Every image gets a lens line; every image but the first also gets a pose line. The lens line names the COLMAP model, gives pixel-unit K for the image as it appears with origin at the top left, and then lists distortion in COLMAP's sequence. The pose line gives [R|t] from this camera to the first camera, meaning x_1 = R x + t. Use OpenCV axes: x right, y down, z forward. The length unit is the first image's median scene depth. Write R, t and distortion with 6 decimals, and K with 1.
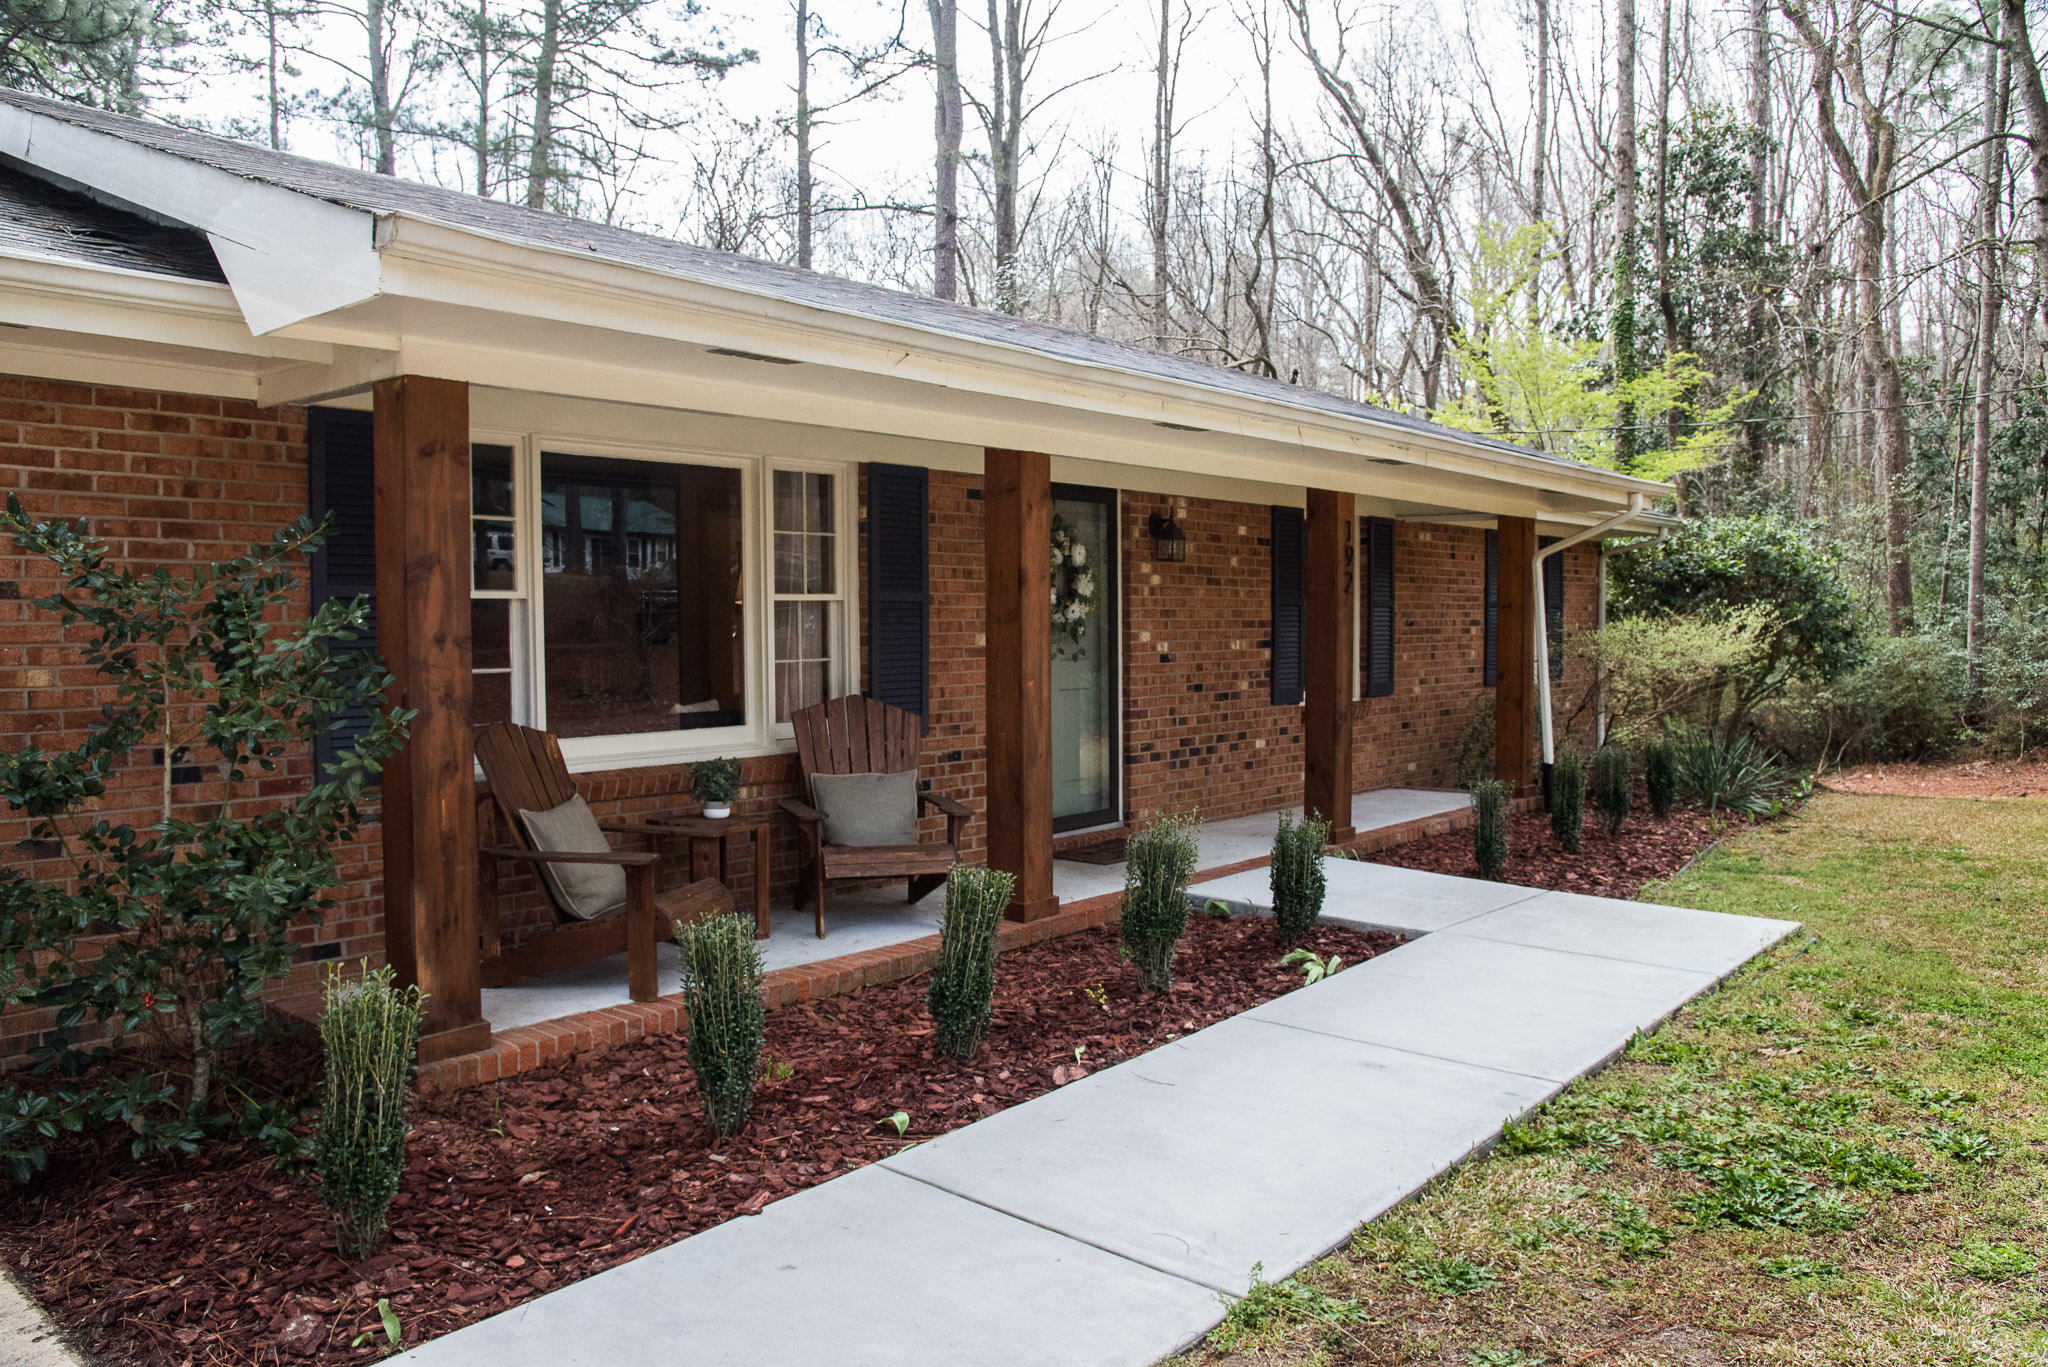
lens RADIAL K [[1477.5, 0, 1024.0], [0, 1477.5, 683.5], [0, 0, 1]] dist [-0.075895, 0.001476]
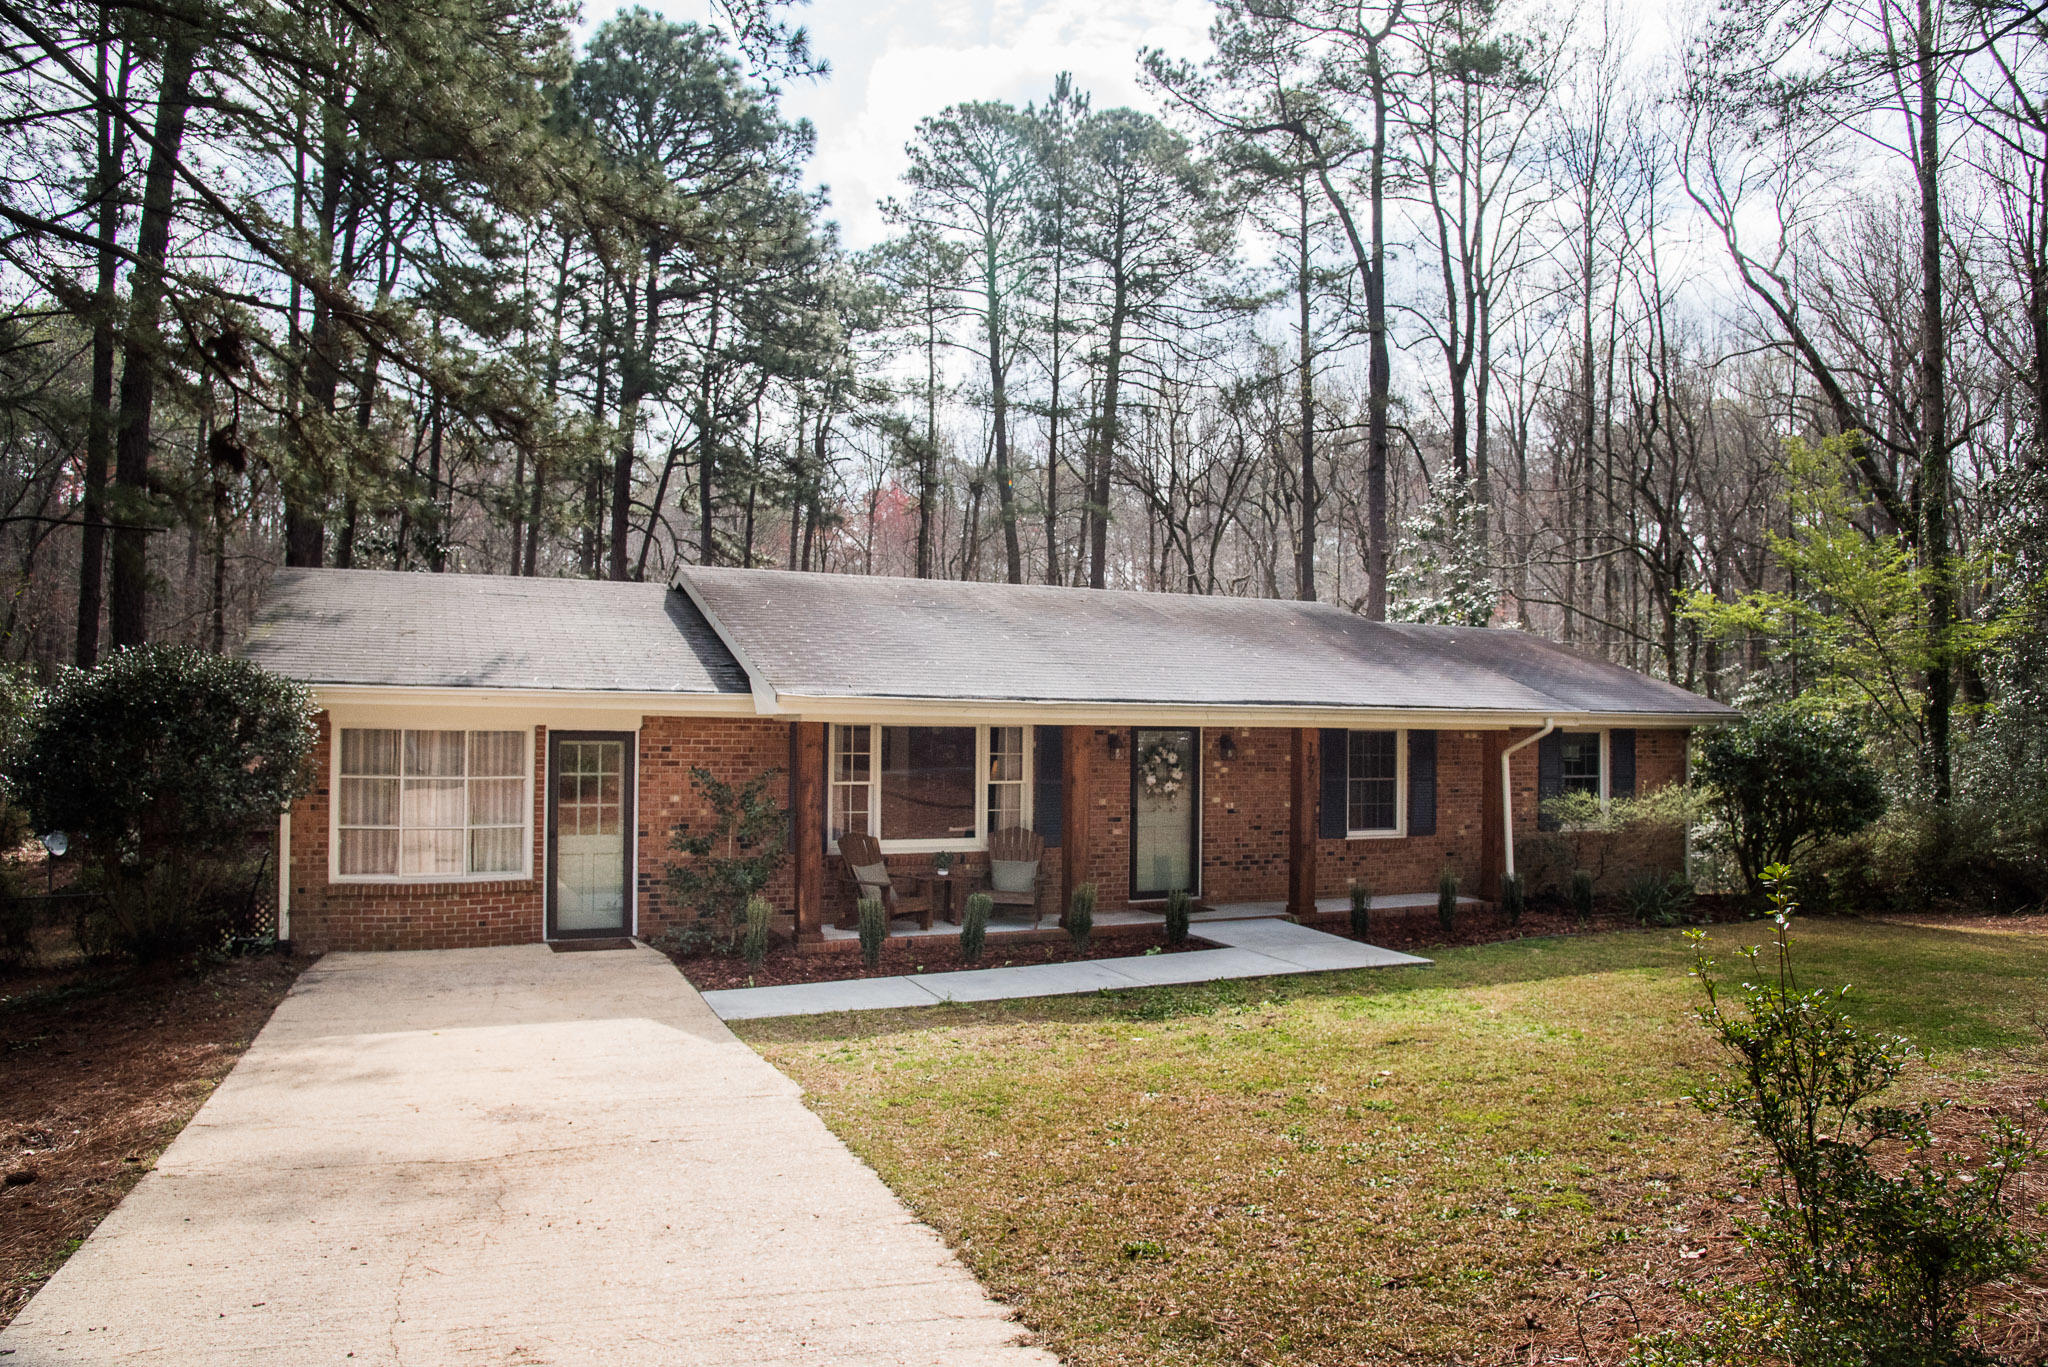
lens RADIAL K [[1397.4, 0, 1024.0], [0, 1397.4, 683.5], [0, 0, 1]] dist [-0.122477, 0.000395]
pose [[0.901941, 0.002818, -0.431850, 0.772379], [-0.034028, 0.997333, -0.064562, -0.069604], [0.430516, 0.072926, 0.899632, -0.895900]]
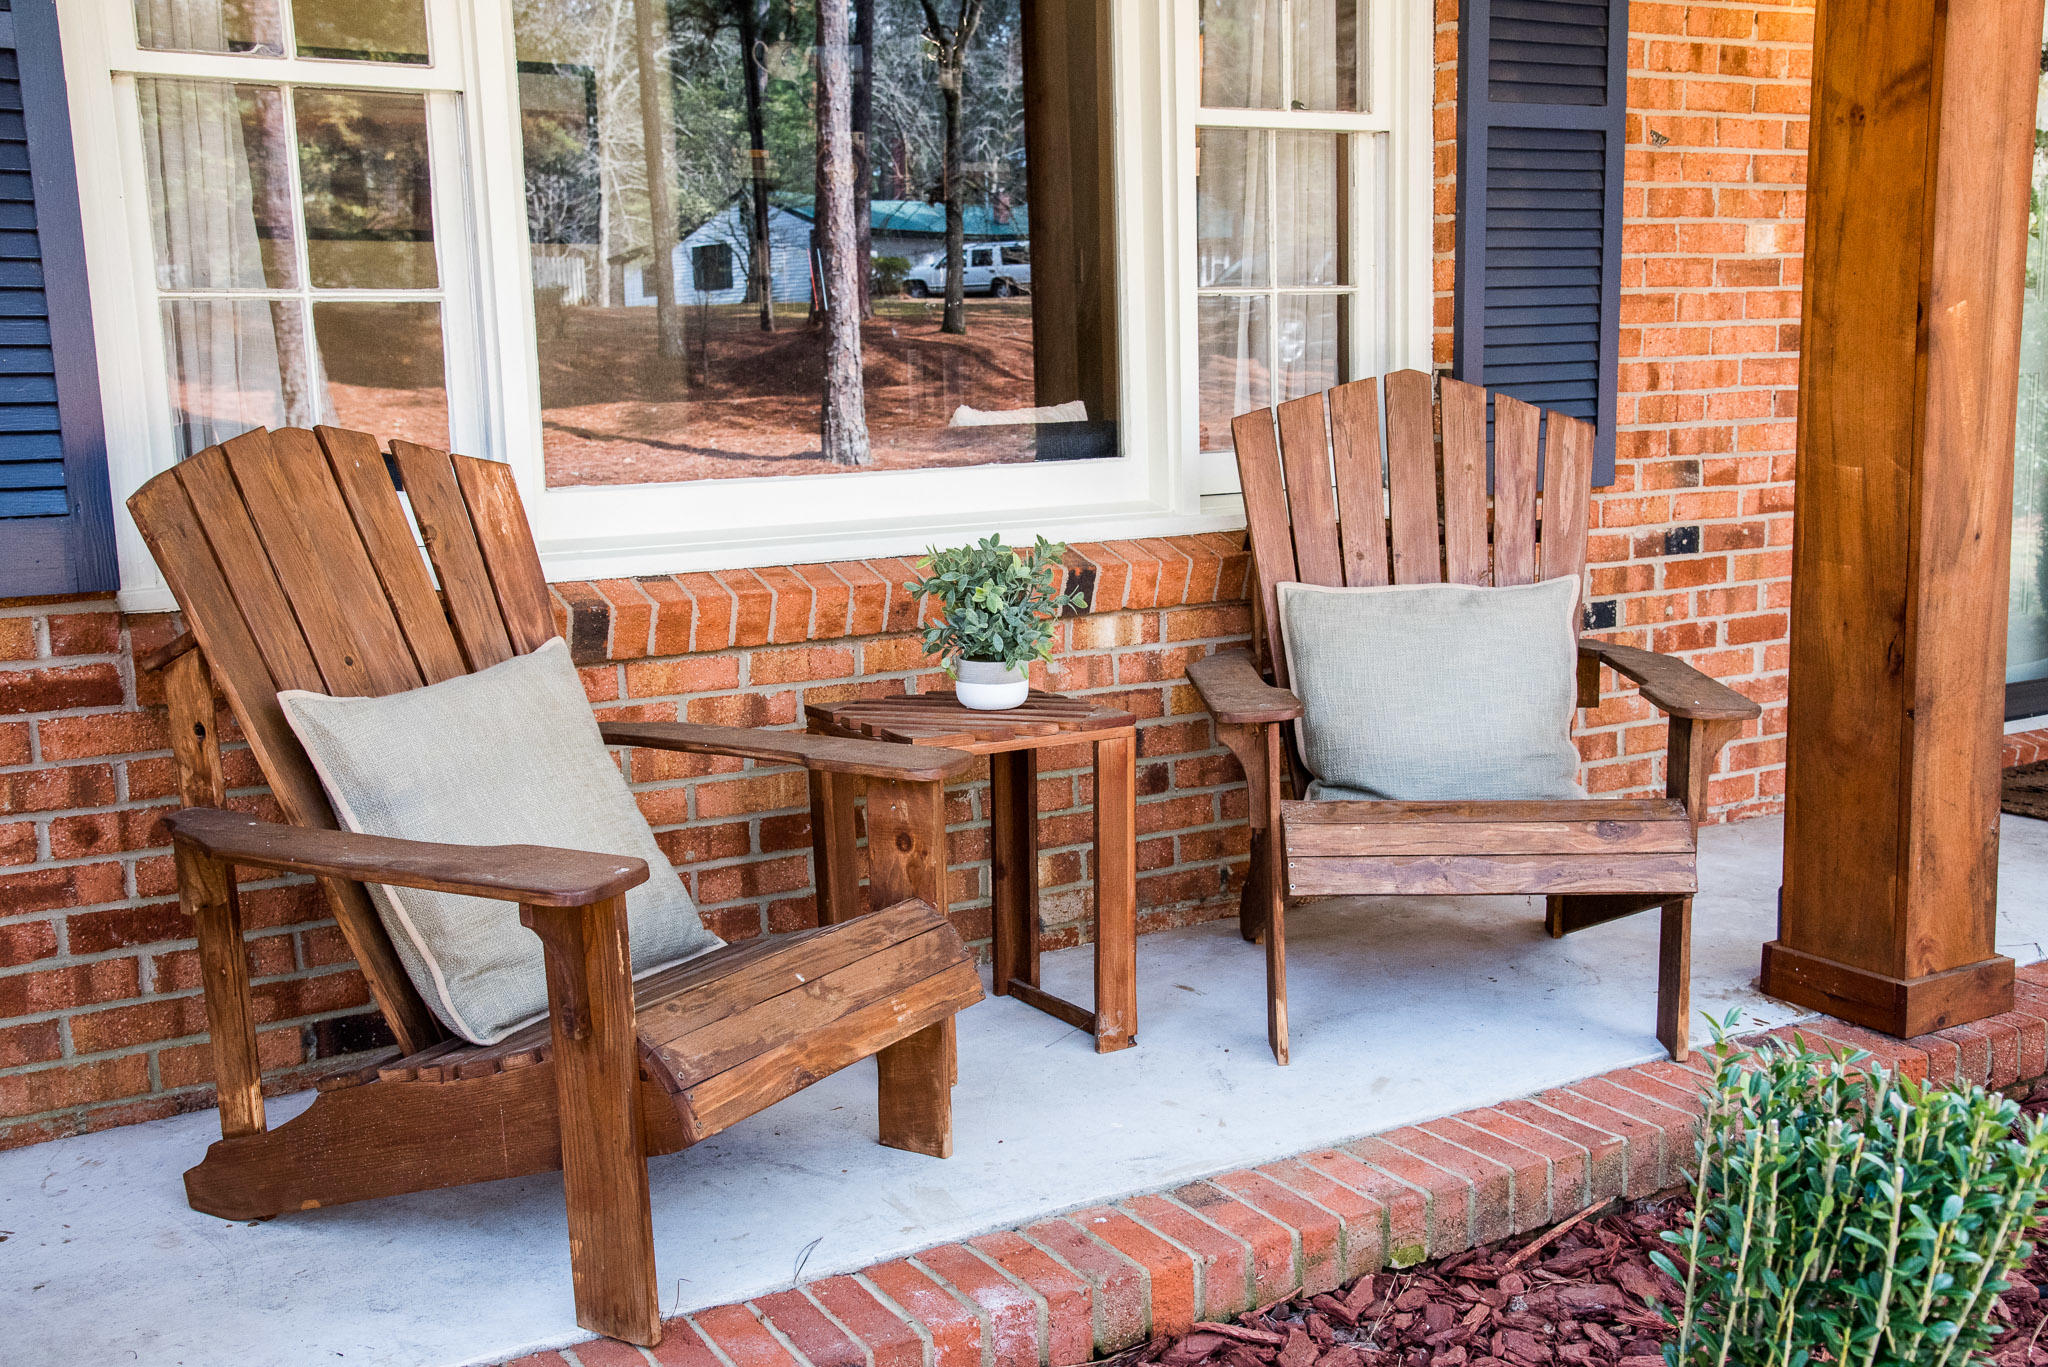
lens RADIAL K [[2077.6, 0, 1024.0], [0, 2077.6, 683.5], [0, 0, 1]] dist [0.061630, 0.000075]
pose [[0.943963, 0.029004, -0.328775, -0.029661], [0.008692, 0.993601, 0.112609, 0.024043], [0.329937, -0.109157, 0.937671, 0.441425]]
